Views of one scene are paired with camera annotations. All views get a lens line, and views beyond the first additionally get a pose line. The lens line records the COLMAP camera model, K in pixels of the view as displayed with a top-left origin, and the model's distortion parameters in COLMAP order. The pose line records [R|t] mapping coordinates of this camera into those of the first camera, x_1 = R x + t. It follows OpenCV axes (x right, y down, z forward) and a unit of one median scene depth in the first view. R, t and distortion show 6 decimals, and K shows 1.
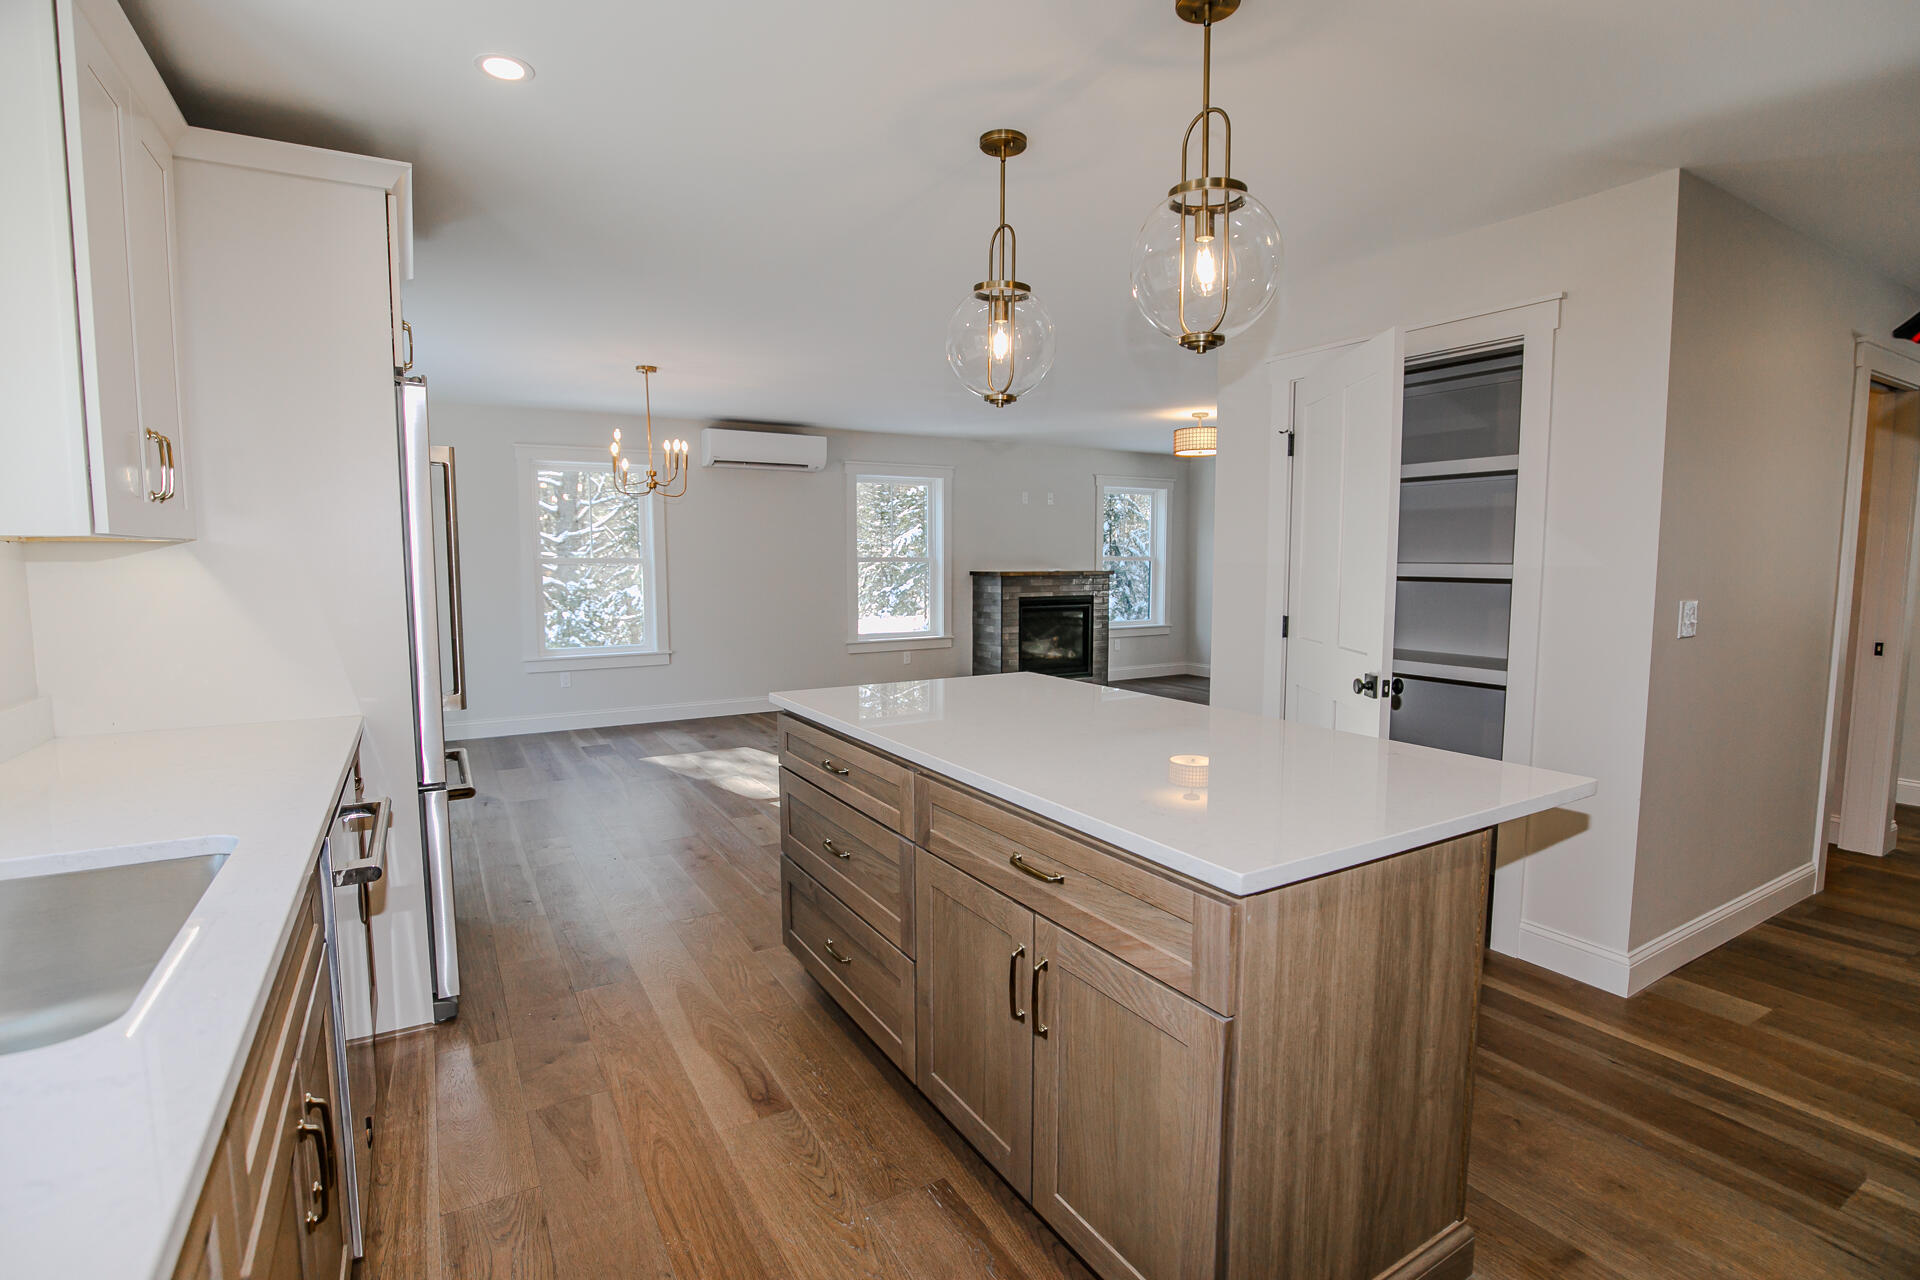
lens RADIAL K [[879.8, 0, 953.9], [0, 879.8, 639.7], [0, 0, 1]] dist [-0.030639, 0.003576]
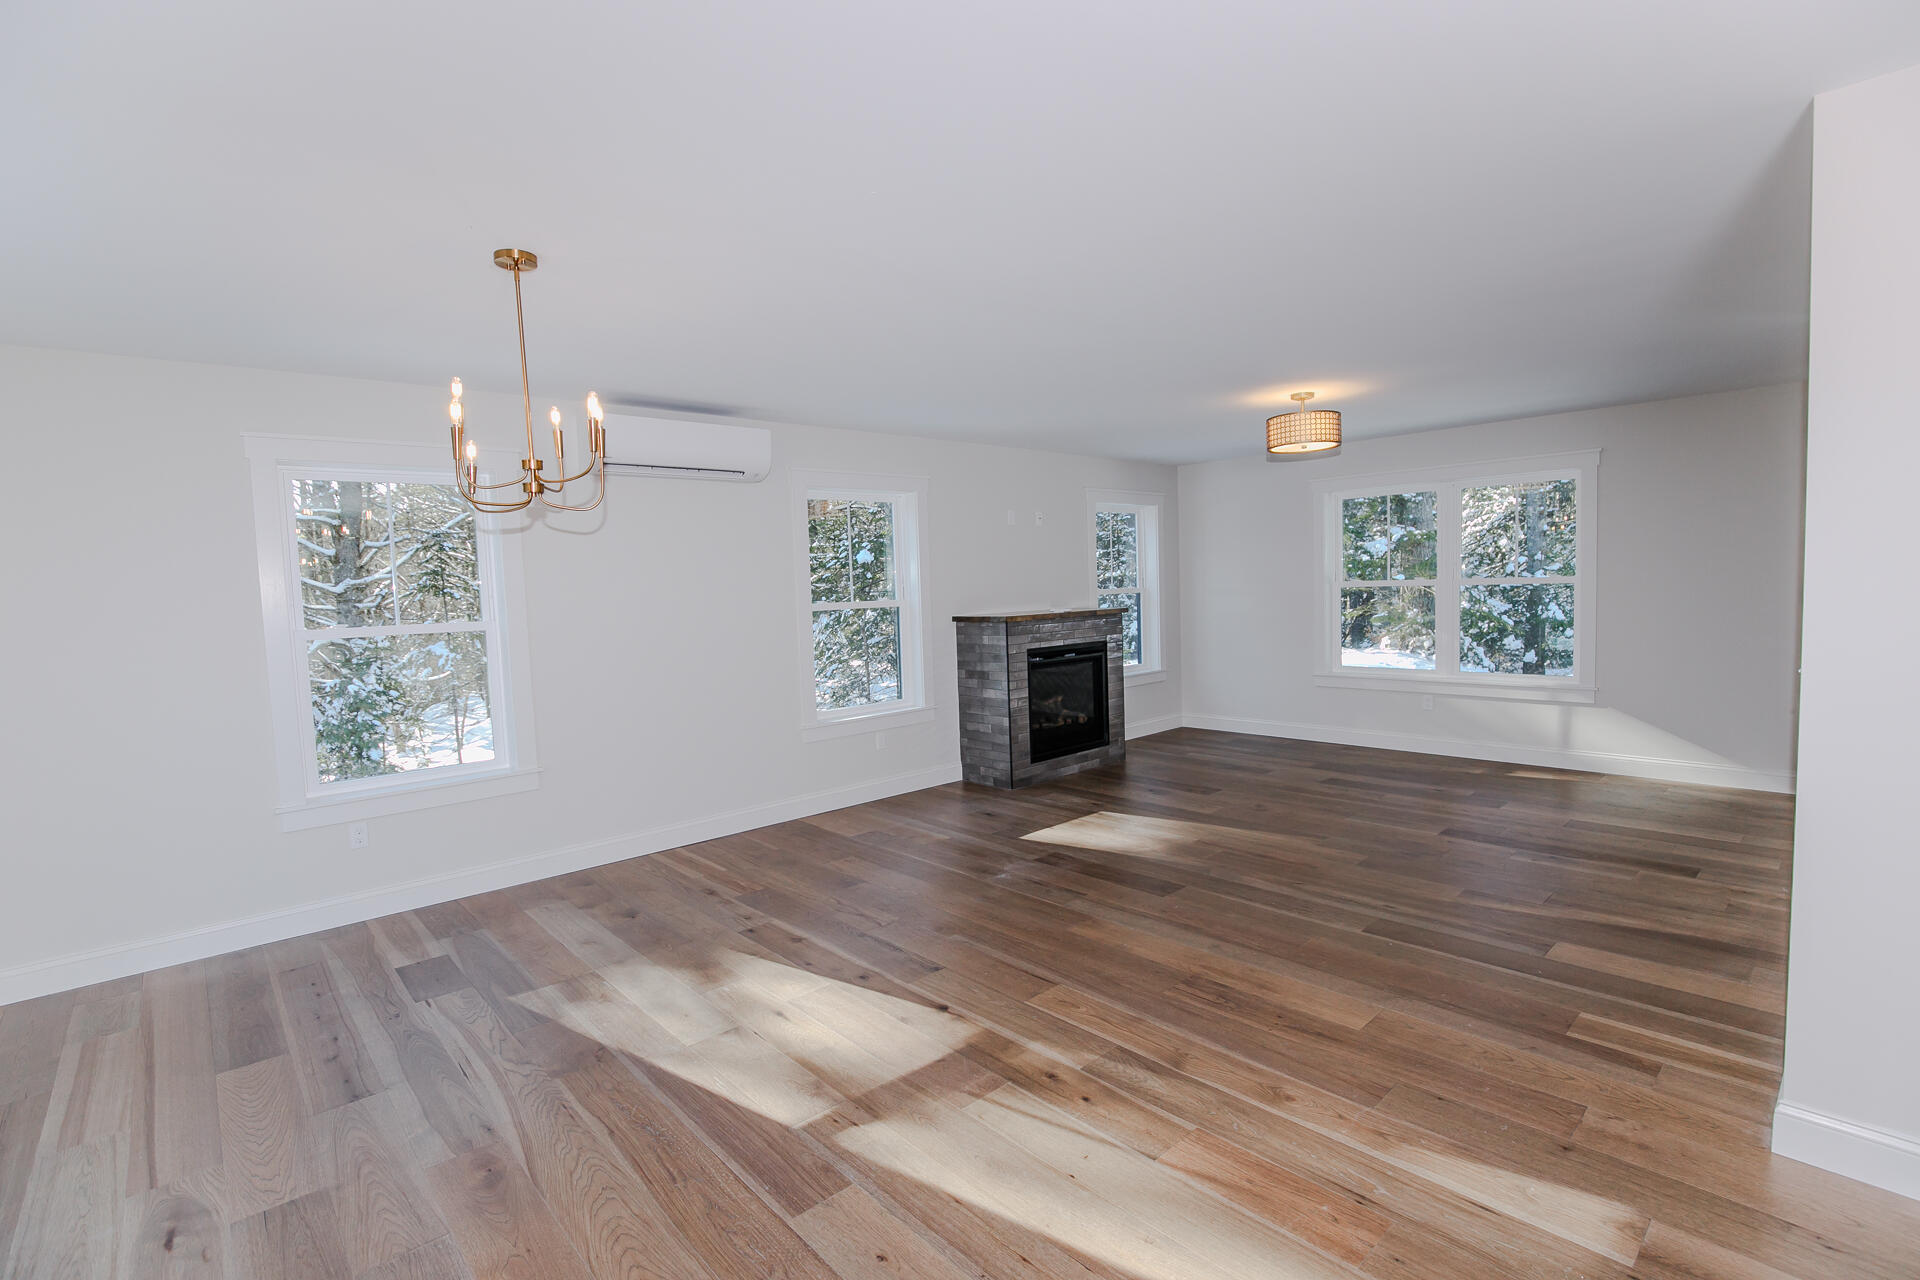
lens RADIAL K [[879.8, 0, 967.5], [0, 879.8, 644.2], [0, 0, 1]] dist [-0.030639, 0.003576]
pose [[0.978615, -0.047240, 0.200202, -0.123095], [0.053344, 0.998258, -0.025199, -0.035928], [-0.198663, 0.035340, 0.979431, 0.275969]]
